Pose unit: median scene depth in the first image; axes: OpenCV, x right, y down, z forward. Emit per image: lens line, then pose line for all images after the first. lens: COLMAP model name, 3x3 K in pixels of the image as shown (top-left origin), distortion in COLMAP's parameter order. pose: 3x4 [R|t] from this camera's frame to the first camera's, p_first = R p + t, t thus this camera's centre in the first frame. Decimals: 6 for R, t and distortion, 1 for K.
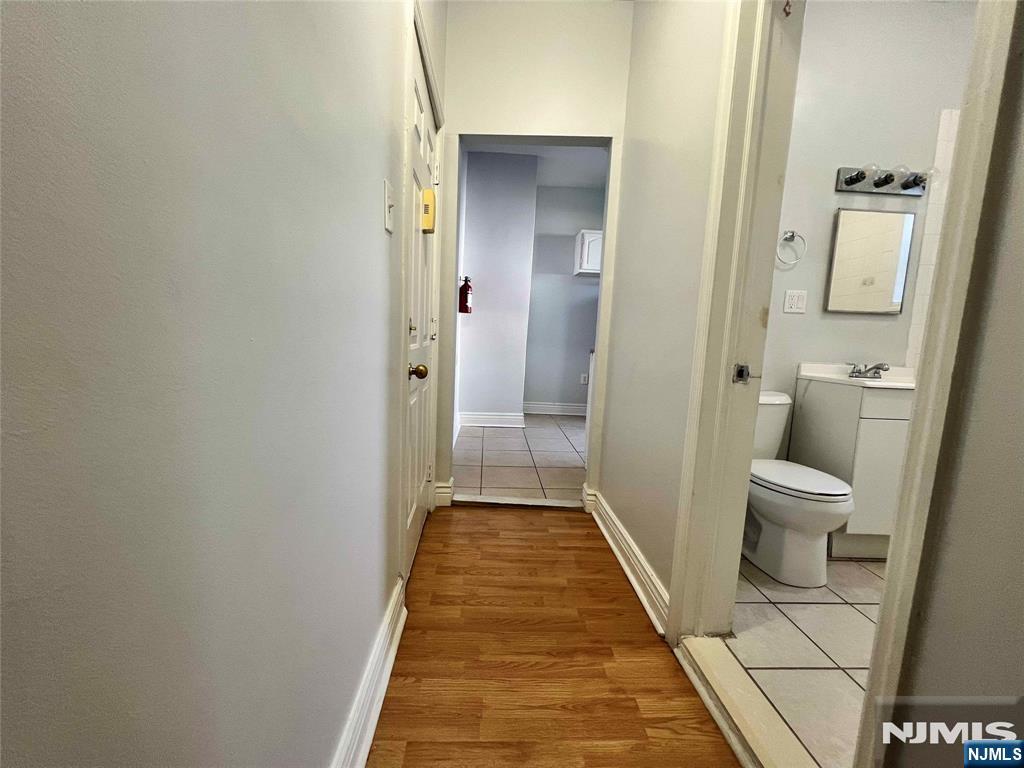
lens RADIAL K [[412.3, 0, 508.5], [0, 412.3, 382.2], [0, 0, 1]] dist [-0.000880, -0.000089]
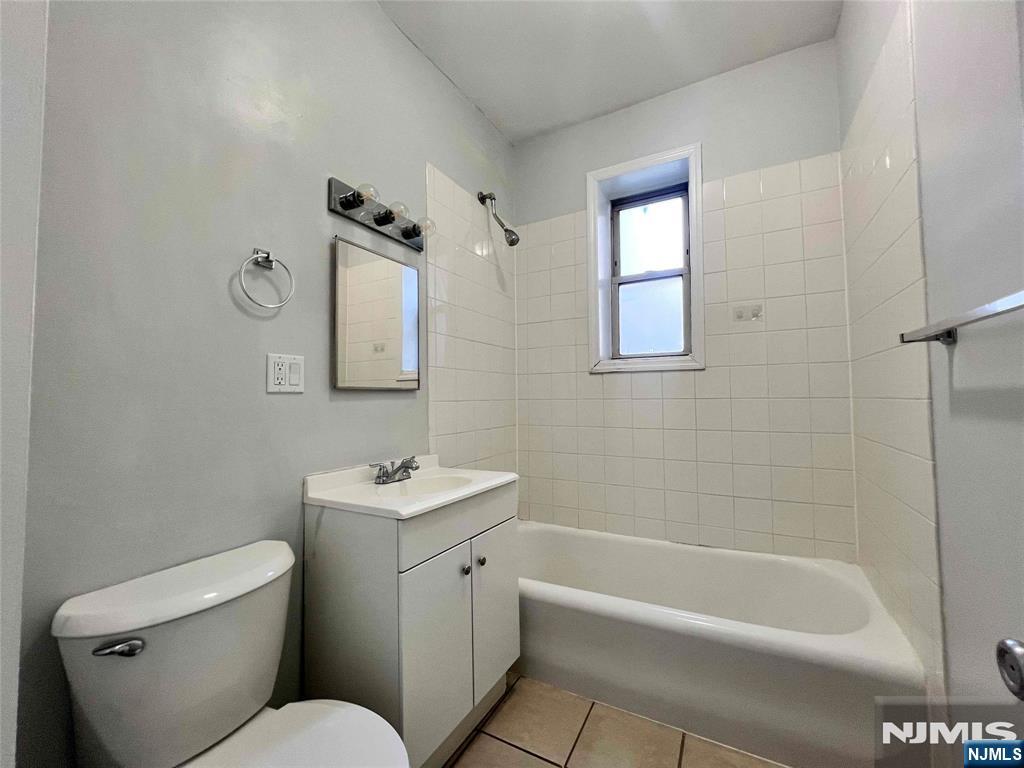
lens RADIAL K [[412.3, 0, 508.5], [0, 412.3, 382.2], [0, 0, 1]] dist [-0.000880, -0.000089]
pose [[0.529549, -0.011842, 0.848197, 0.378106], [0.131800, 0.988908, -0.068479, -0.105072], [-0.837978, 0.148056, 0.525236, 0.445747]]
